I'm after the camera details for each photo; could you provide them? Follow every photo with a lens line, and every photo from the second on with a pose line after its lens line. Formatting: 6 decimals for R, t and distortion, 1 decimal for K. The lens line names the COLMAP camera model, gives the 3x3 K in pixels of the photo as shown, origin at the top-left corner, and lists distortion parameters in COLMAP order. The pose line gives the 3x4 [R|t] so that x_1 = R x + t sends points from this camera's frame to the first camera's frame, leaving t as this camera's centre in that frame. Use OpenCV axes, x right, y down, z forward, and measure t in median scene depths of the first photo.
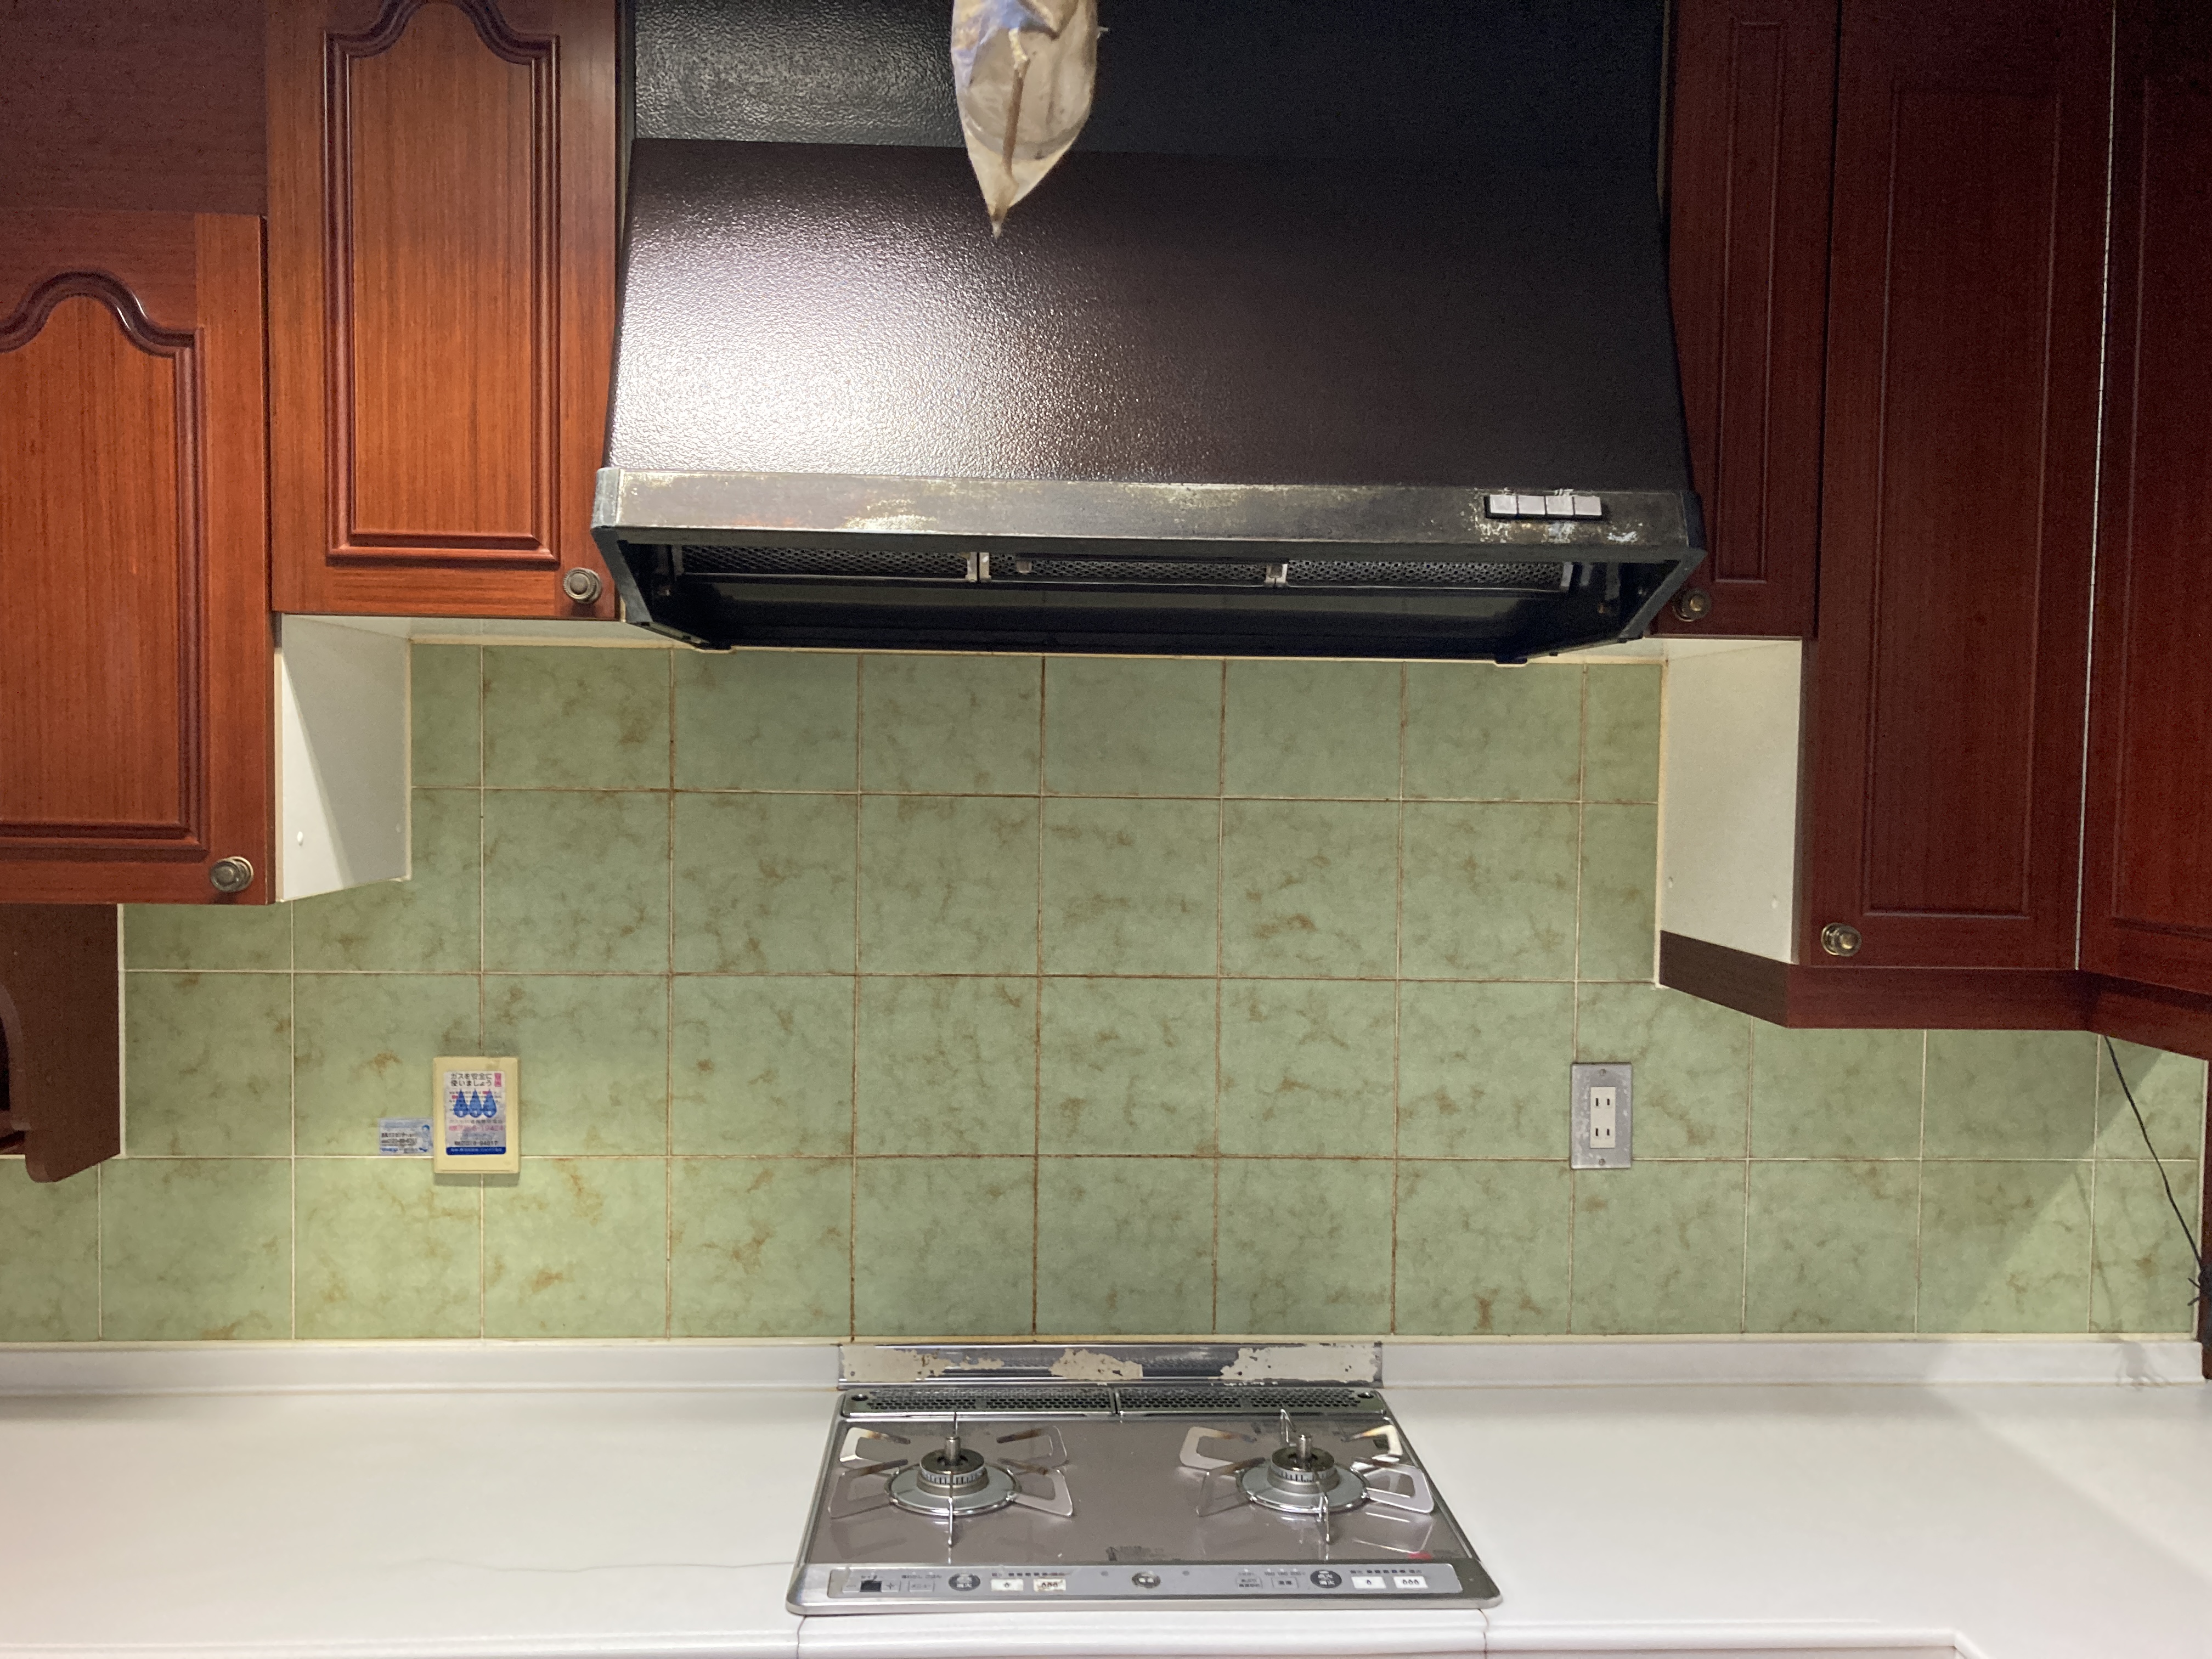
lens RADIAL K [[1812.6, 0, 1106.0], [0, 1812.6, 829.5], [0, 0, 1]] dist [0.074079, -0.186347]
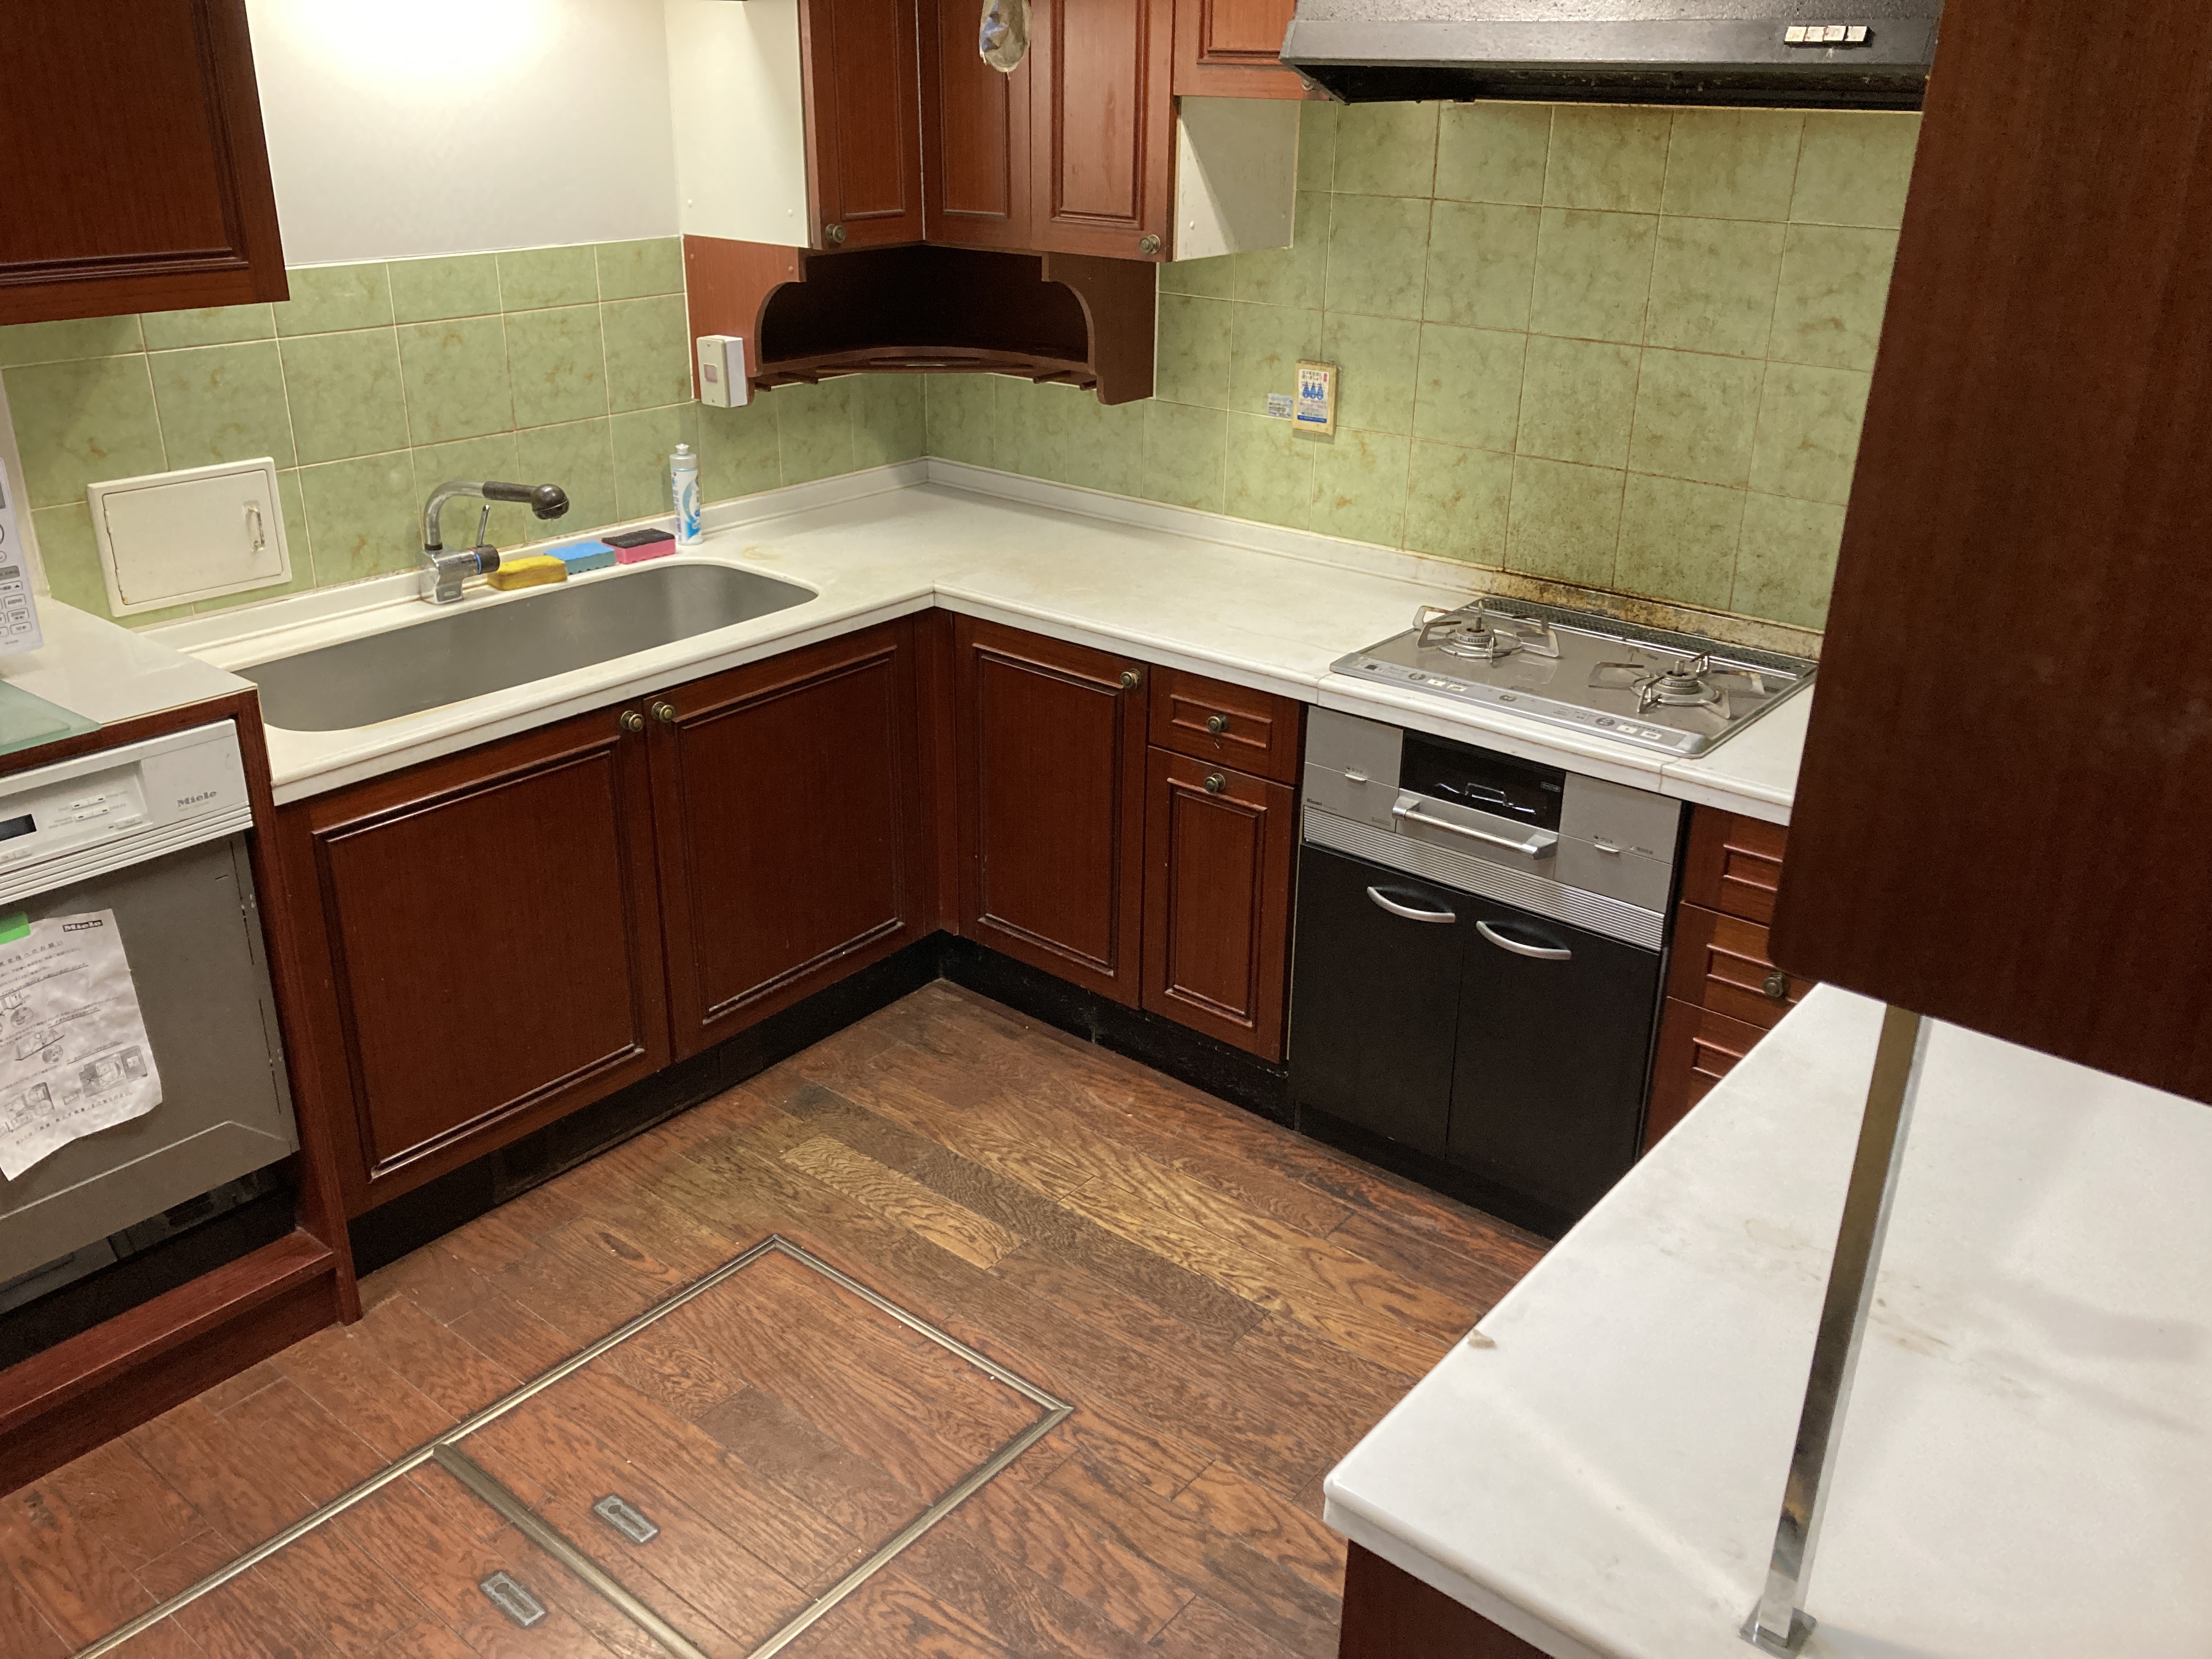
lens RADIAL K [[1812.6, 0, 1106.0], [0, 1812.6, 829.5], [0, 0, 1]] dist [0.074079, -0.186347]
pose [[0.736754, 0.263278, -0.622798, 0.657362], [-0.027761, 0.932082, 0.361182, -0.073330], [0.675590, -0.248813, 0.694024, -0.393791]]
